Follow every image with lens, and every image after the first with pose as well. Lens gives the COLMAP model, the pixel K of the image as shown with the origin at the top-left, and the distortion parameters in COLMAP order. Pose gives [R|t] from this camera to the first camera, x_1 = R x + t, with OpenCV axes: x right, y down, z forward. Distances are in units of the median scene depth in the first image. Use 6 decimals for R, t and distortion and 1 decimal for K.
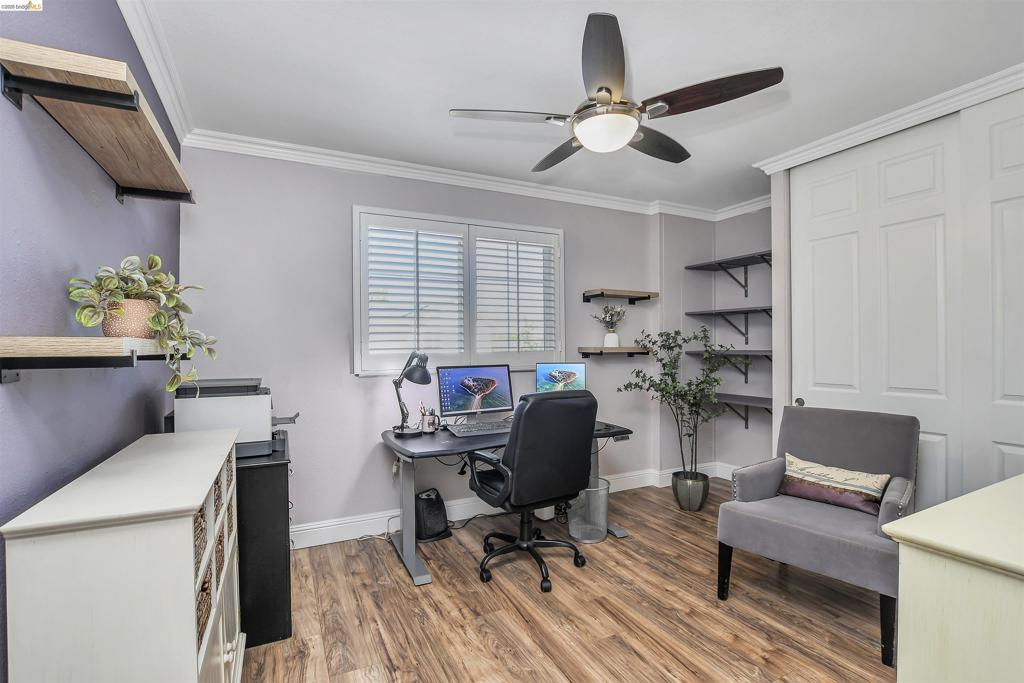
lens RADIAL K [[480.3, 0, 505.9], [0, 480.3, 345.4], [0, 0, 1]] dist [-0.033117, 0.004803]
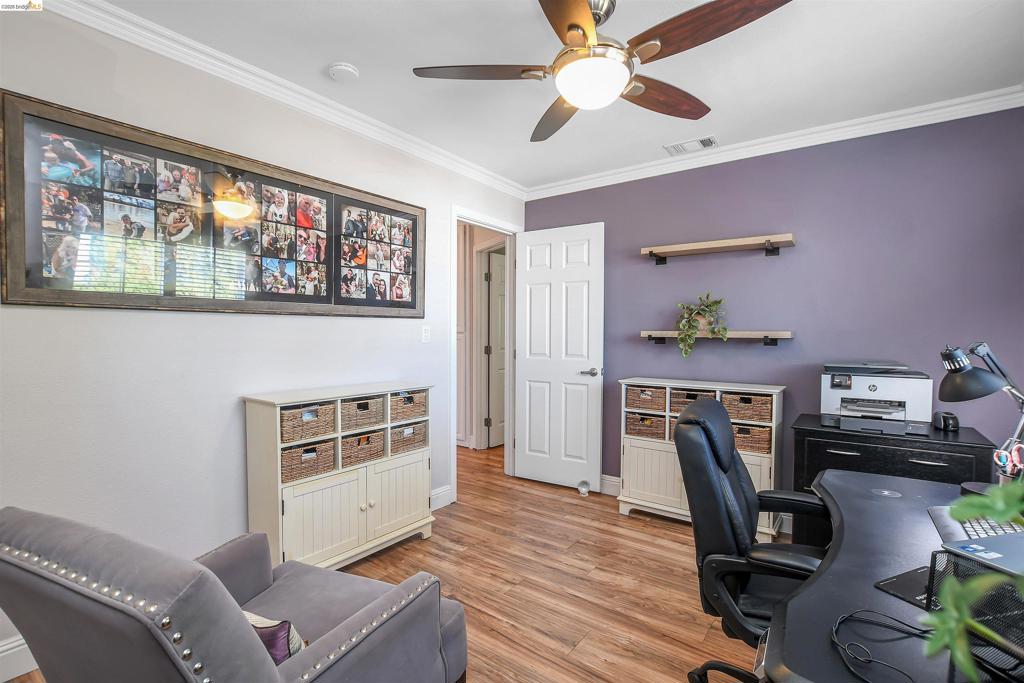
lens RADIAL K [[480.3, 0, 505.9], [0, 480.3, 345.4], [0, 0, 1]] dist [-0.033117, 0.004803]
pose [[-0.897763, 0.014880, -0.440227, 0.807570], [0.003379, 0.999633, 0.026897, -0.002379], [0.440465, 0.022660, -0.897484, 1.896868]]
